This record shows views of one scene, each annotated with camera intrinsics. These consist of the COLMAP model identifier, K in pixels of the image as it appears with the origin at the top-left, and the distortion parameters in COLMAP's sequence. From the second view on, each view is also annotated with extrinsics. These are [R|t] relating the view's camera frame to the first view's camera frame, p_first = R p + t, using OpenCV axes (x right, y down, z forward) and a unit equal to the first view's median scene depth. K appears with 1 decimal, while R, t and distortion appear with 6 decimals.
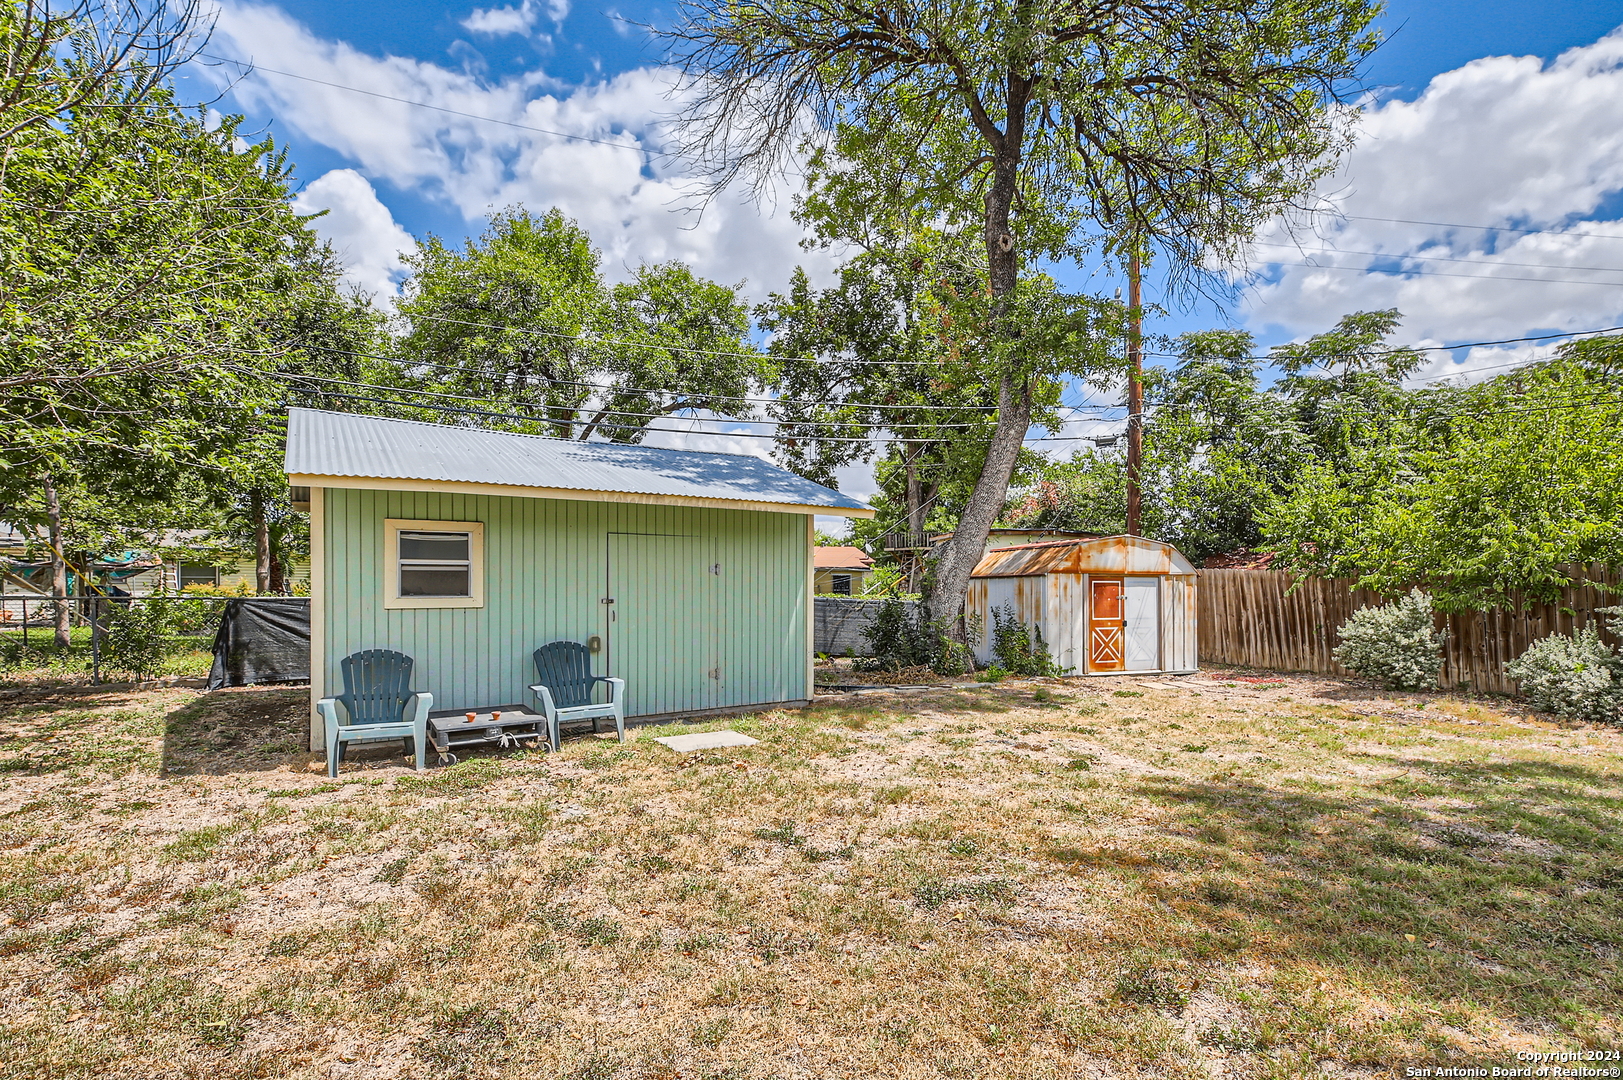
lens RADIAL K [[737.6, 0, 810.5], [0, 737.6, 593.1], [0, 0, 1]] dist [0.009745, -0.000332]
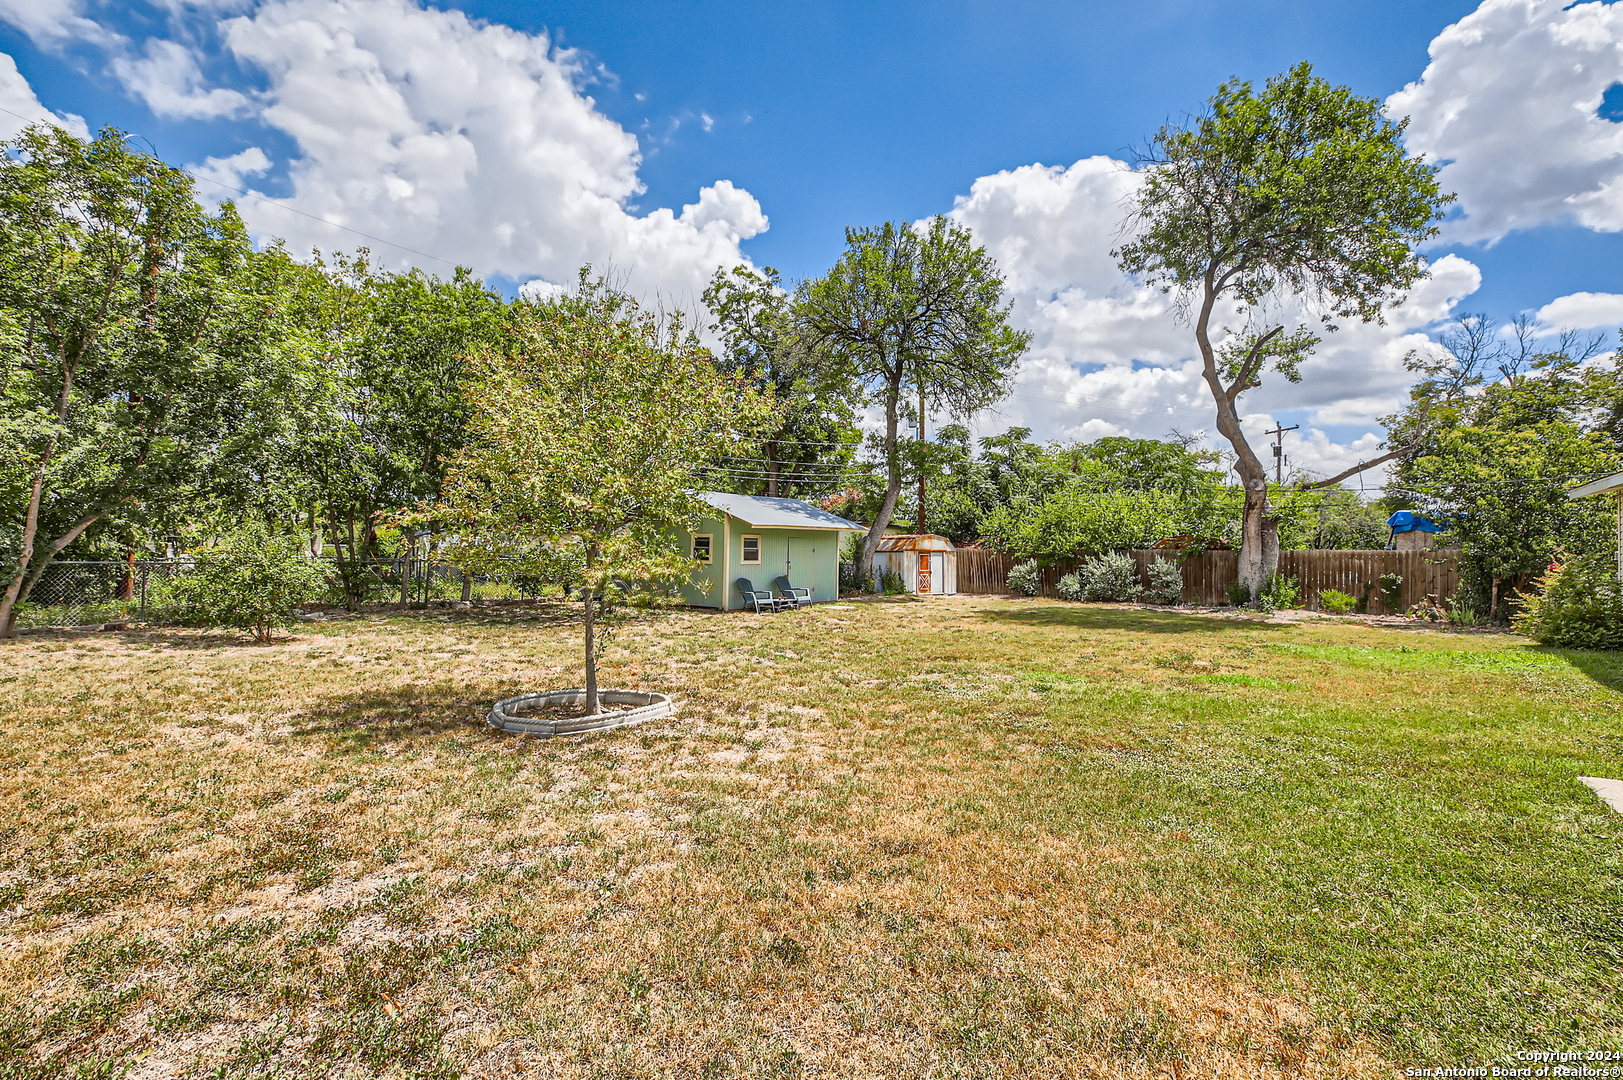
lens RADIAL K [[727.5, 0, 814.7], [0, 727.5, 545.9], [0, 0, 1]] dist [0.010150, -0.000333]
pose [[0.933137, 0.010386, 0.359371, -0.739734], [-0.005704, 0.999885, -0.014085, -0.007706], [-0.359476, 0.011093, 0.933088, -1.004669]]
